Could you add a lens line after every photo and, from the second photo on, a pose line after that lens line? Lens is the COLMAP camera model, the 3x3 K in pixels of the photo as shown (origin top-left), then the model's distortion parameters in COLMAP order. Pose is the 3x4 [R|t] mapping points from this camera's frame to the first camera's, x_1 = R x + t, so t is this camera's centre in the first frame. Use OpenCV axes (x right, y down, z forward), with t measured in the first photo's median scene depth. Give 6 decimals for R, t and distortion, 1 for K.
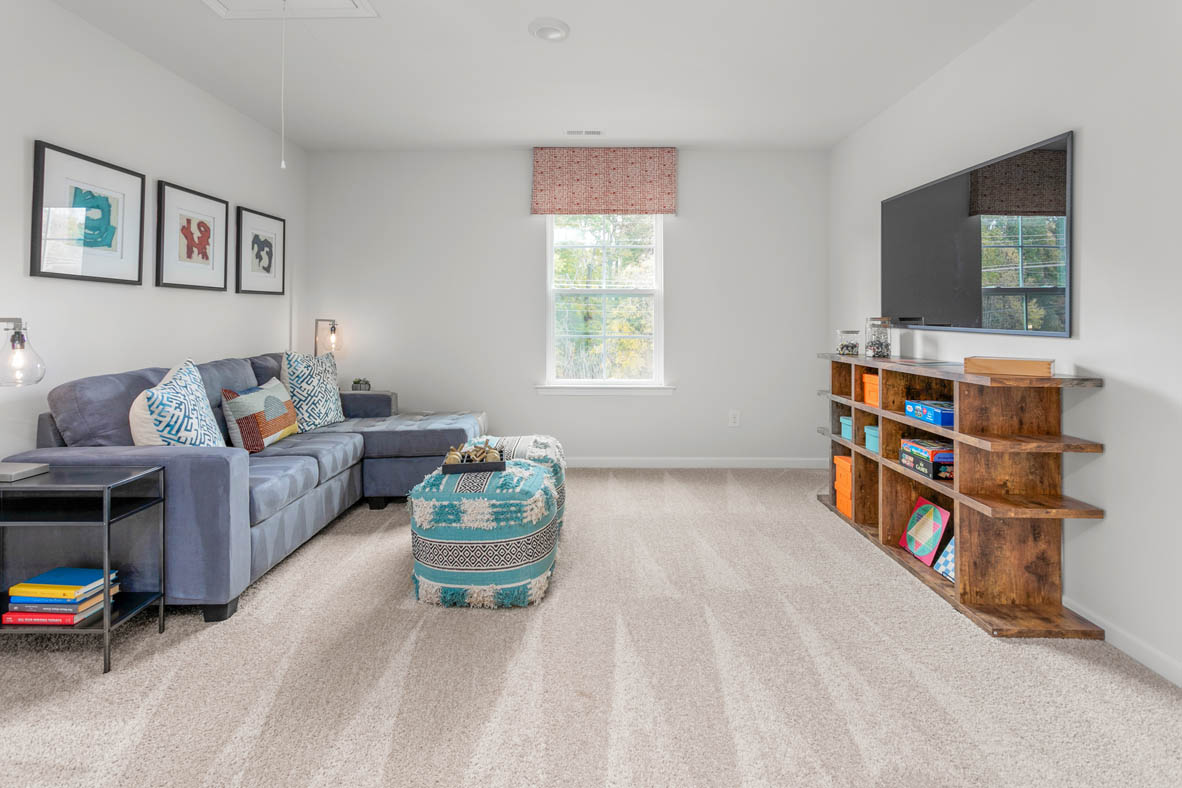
lens RADIAL K [[590.4, 0, 585.7], [0, 590.4, 314.2], [0, 0, 1]] dist [0.003465, 0.000943]
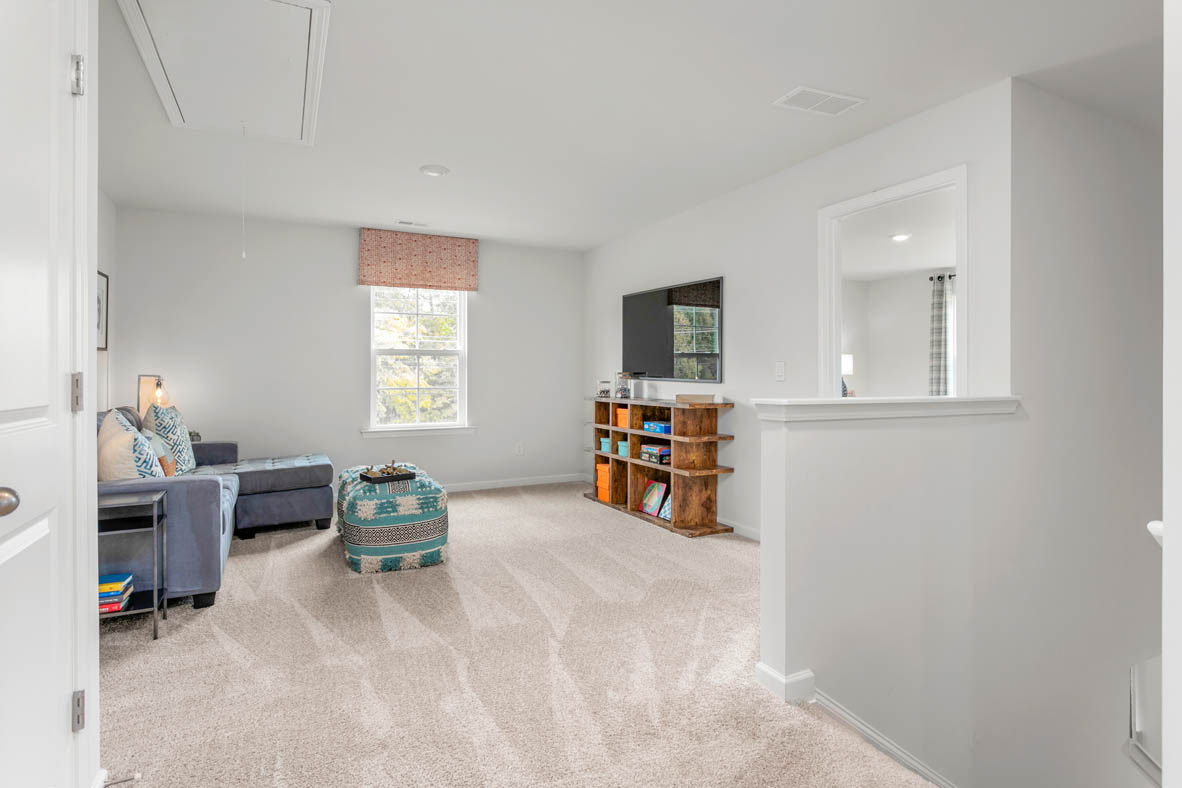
lens RADIAL K [[604.3, 0, 595.0], [0, 604.3, 371.7], [0, 0, 1]] dist [0.001013, 0.000358]
pose [[0.883546, -0.000728, 0.468343, -0.393127], [-0.002799, 0.999973, 0.006834, -0.008906], [-0.468336, -0.007349, 0.883520, -0.461276]]
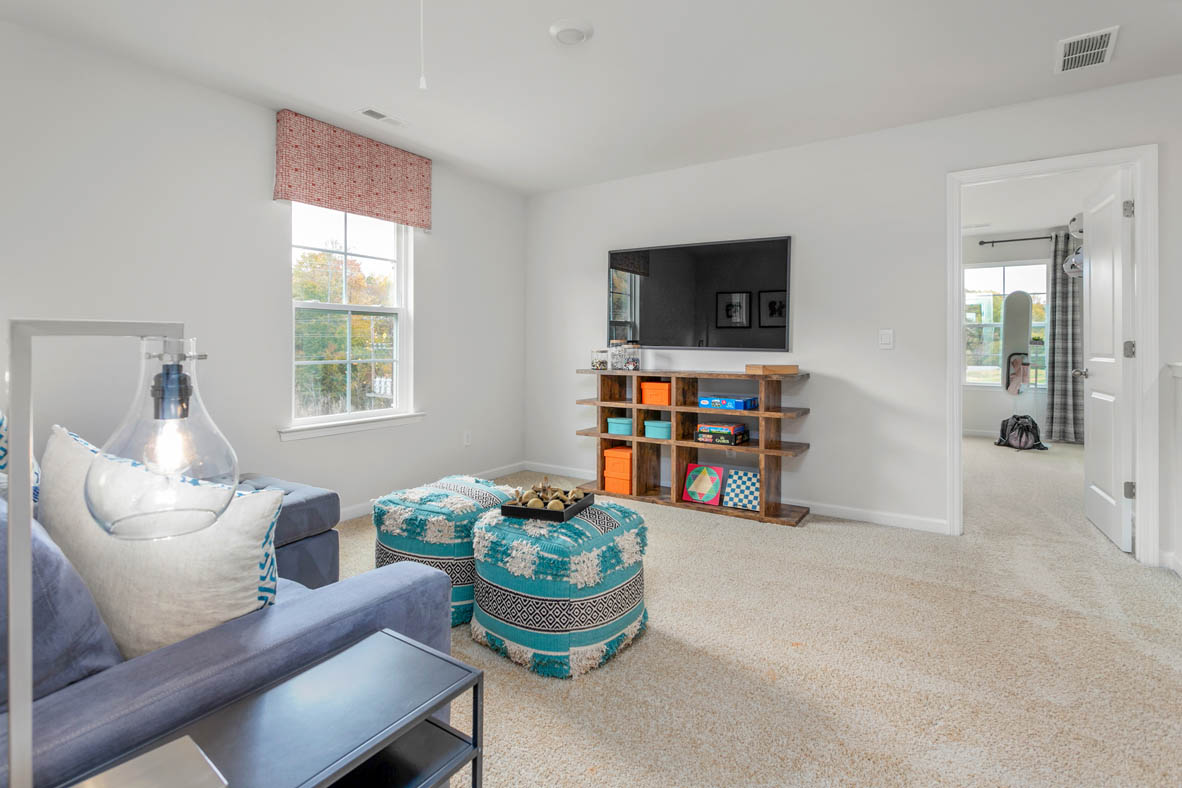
lens RADIAL K [[577.2, 0, 591.8], [0, 577.2, 341.2], [0, 0, 1]] dist [-0.001359, 0.000148]
pose [[0.544742, 0.004857, 0.838589, -0.798036], [-0.009780, 0.999952, 0.000562, 0.010174], [-0.838546, -0.008508, 0.544764, 0.455879]]
